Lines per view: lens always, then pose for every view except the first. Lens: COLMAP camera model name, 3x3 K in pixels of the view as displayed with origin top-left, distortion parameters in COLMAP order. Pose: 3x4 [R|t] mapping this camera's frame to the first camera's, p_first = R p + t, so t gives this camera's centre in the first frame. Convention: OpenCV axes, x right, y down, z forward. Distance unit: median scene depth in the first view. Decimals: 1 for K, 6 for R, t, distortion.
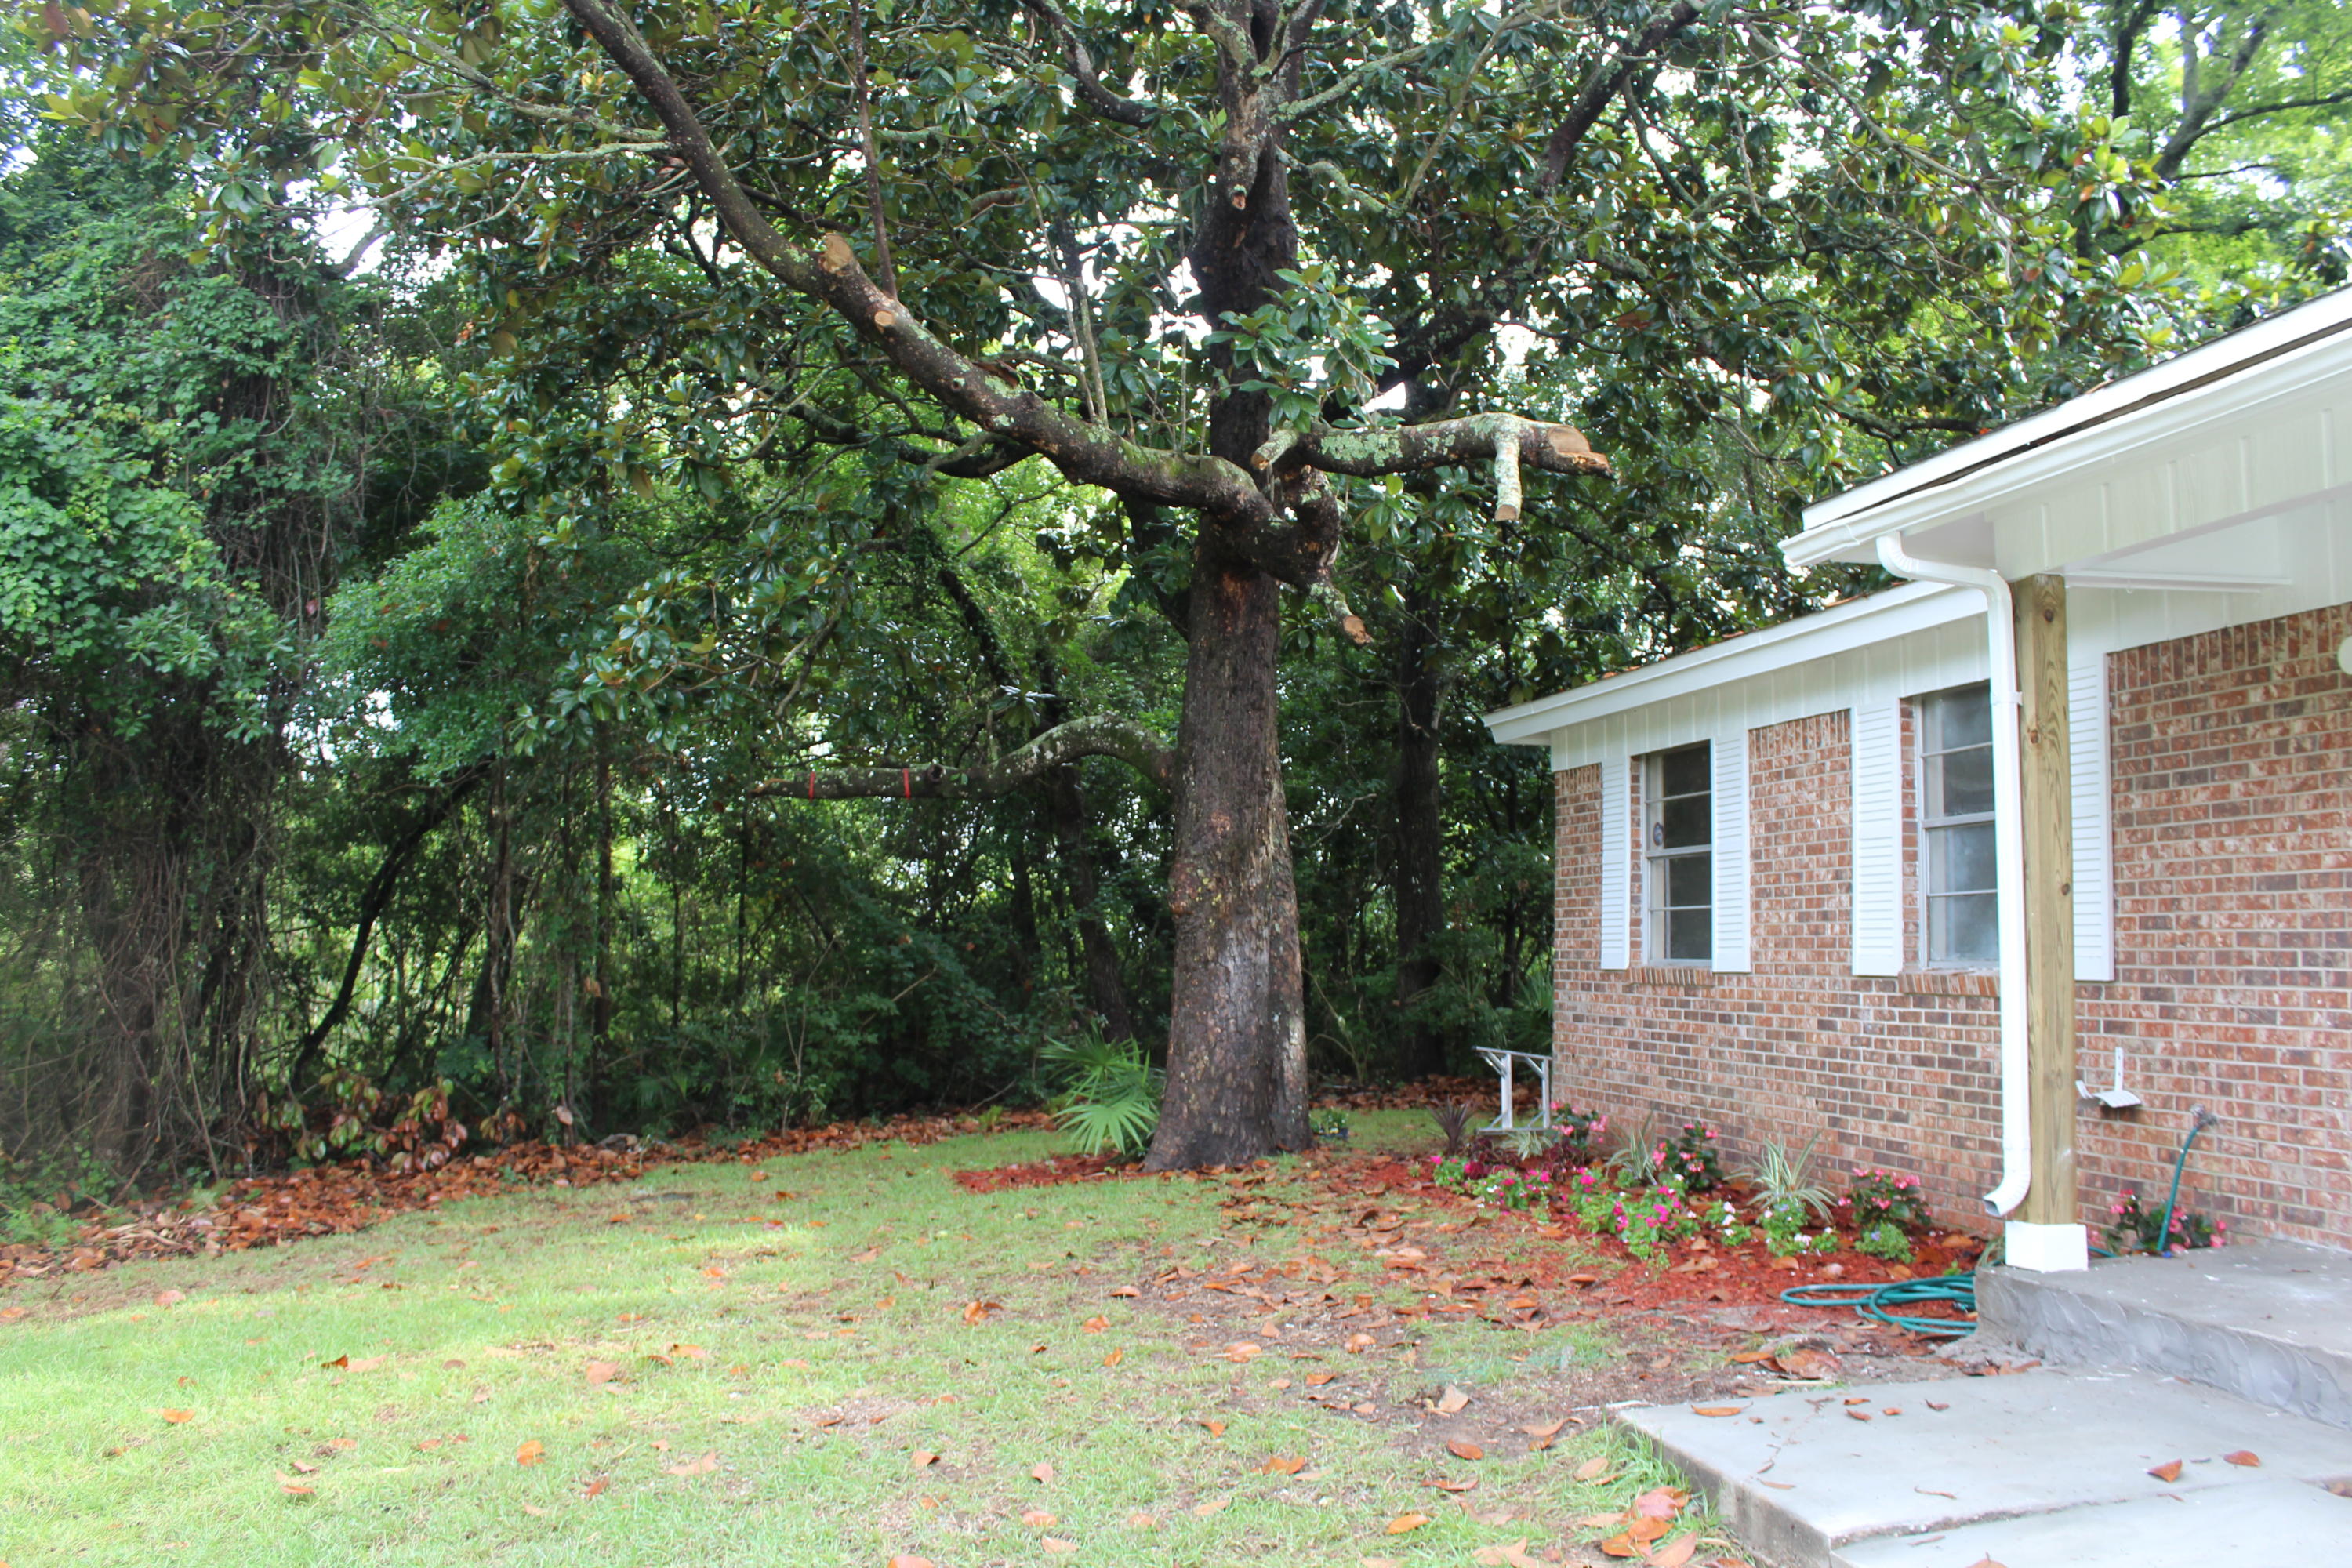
lens RADIAL K [[1982.4, 0, 1184.9], [0, 1982.4, 775.4], [0, 0, 1]] dist [-0.159505, 0.148724]
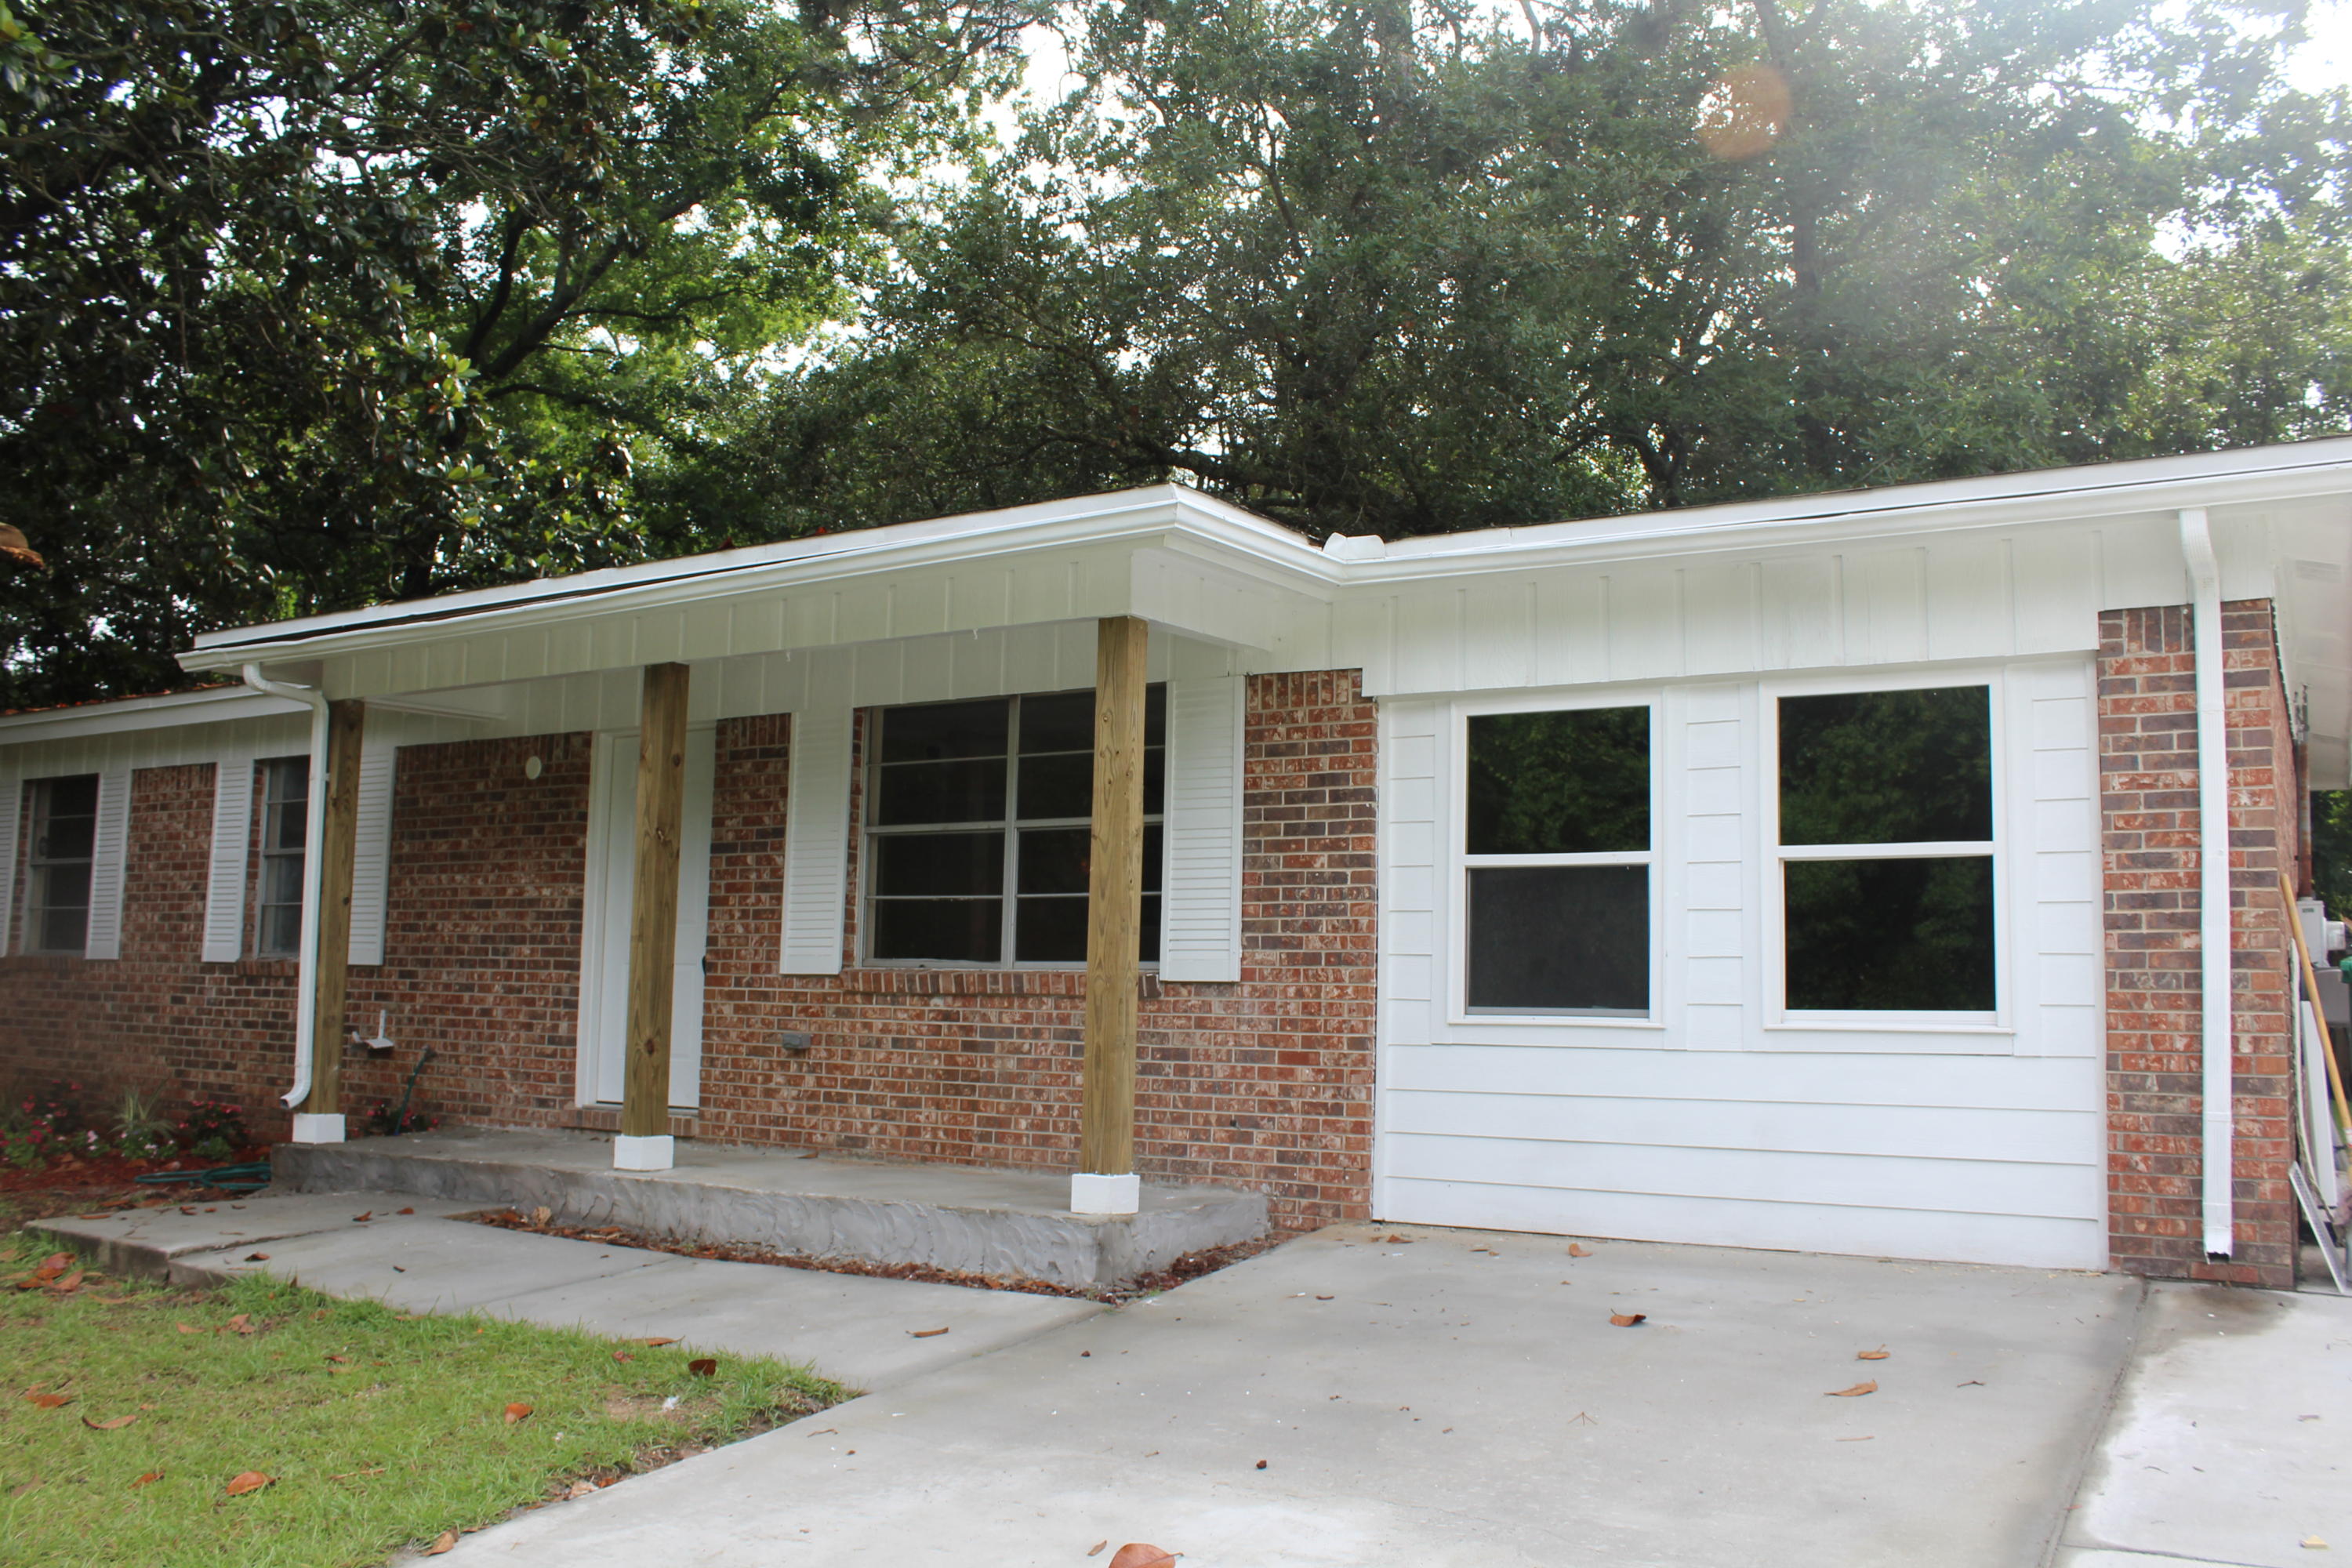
lens RADIAL K [[1982.4, 0, 1156.2], [0, 1982.4, 783.8], [0, 0, 1]] dist [-0.159505, 0.148724]
pose [[0.705782, 0.081136, 0.703768, -0.136590], [-0.073762, 0.996437, -0.040903, -0.014133], [-0.704579, -0.023043, 0.709251, -0.406551]]
